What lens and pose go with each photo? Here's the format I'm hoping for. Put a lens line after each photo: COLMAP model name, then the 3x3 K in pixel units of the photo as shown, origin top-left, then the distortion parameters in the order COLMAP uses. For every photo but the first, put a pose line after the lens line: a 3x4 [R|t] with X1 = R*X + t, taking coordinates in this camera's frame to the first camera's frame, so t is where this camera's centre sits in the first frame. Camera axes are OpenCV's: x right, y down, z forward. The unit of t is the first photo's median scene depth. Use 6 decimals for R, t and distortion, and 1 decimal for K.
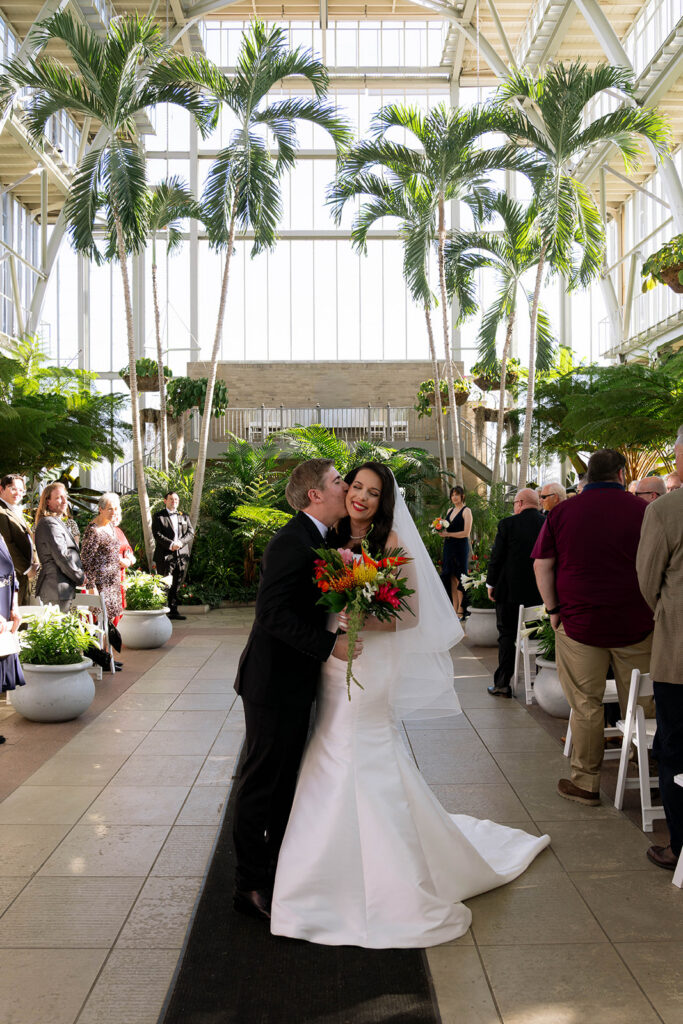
lens RADIAL K [[852.6, 0, 323.8], [0, 852.6, 489.8], [0, 0, 1]] dist [-0.005023, -0.001543]
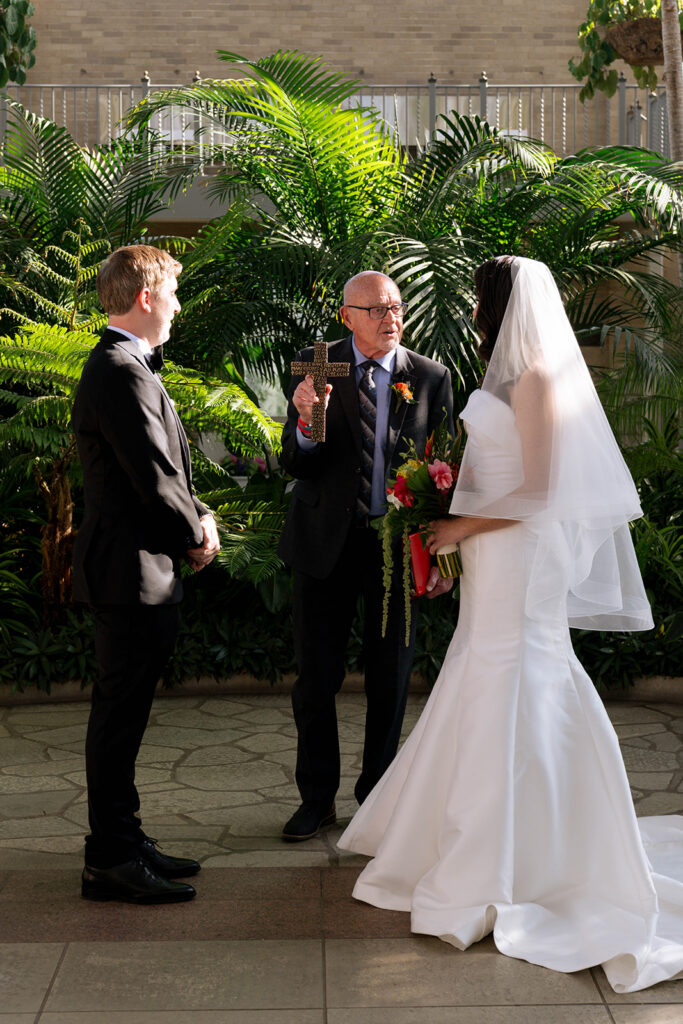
lens RADIAL K [[1665.5, 0, 341.7], [0, 1665.5, 489.9], [0, 0, 1]] dist [0.001744, 0.031732]
pose [[0.999673, 0.002757, 0.025410, -0.005937], [-0.005273, 0.995026, 0.099479, 0.010717], [-0.025010, -0.099581, 0.994715, 0.367195]]
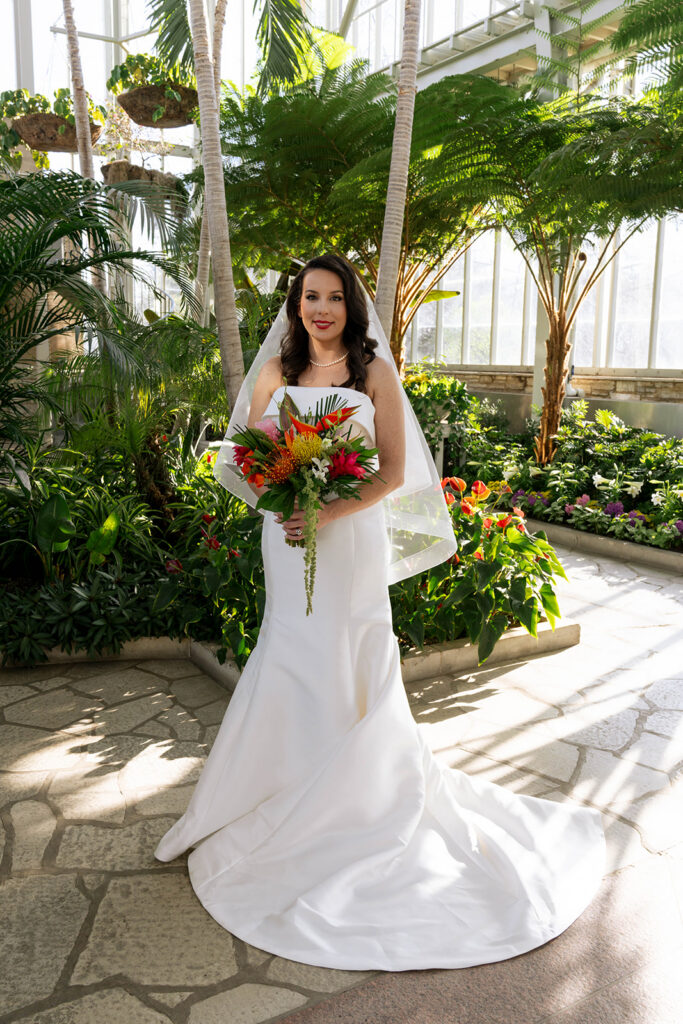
lens RADIAL K [[852.6, 0, 323.8], [0, 852.6, 489.8], [0, 0, 1]] dist [-0.005023, -0.001543]
pose [[0.847723, -0.058494, 0.527205, 0.001832], [-0.032567, 0.986287, 0.161797, 0.015631], [-0.529439, -0.154329, 0.834192, 0.557068]]
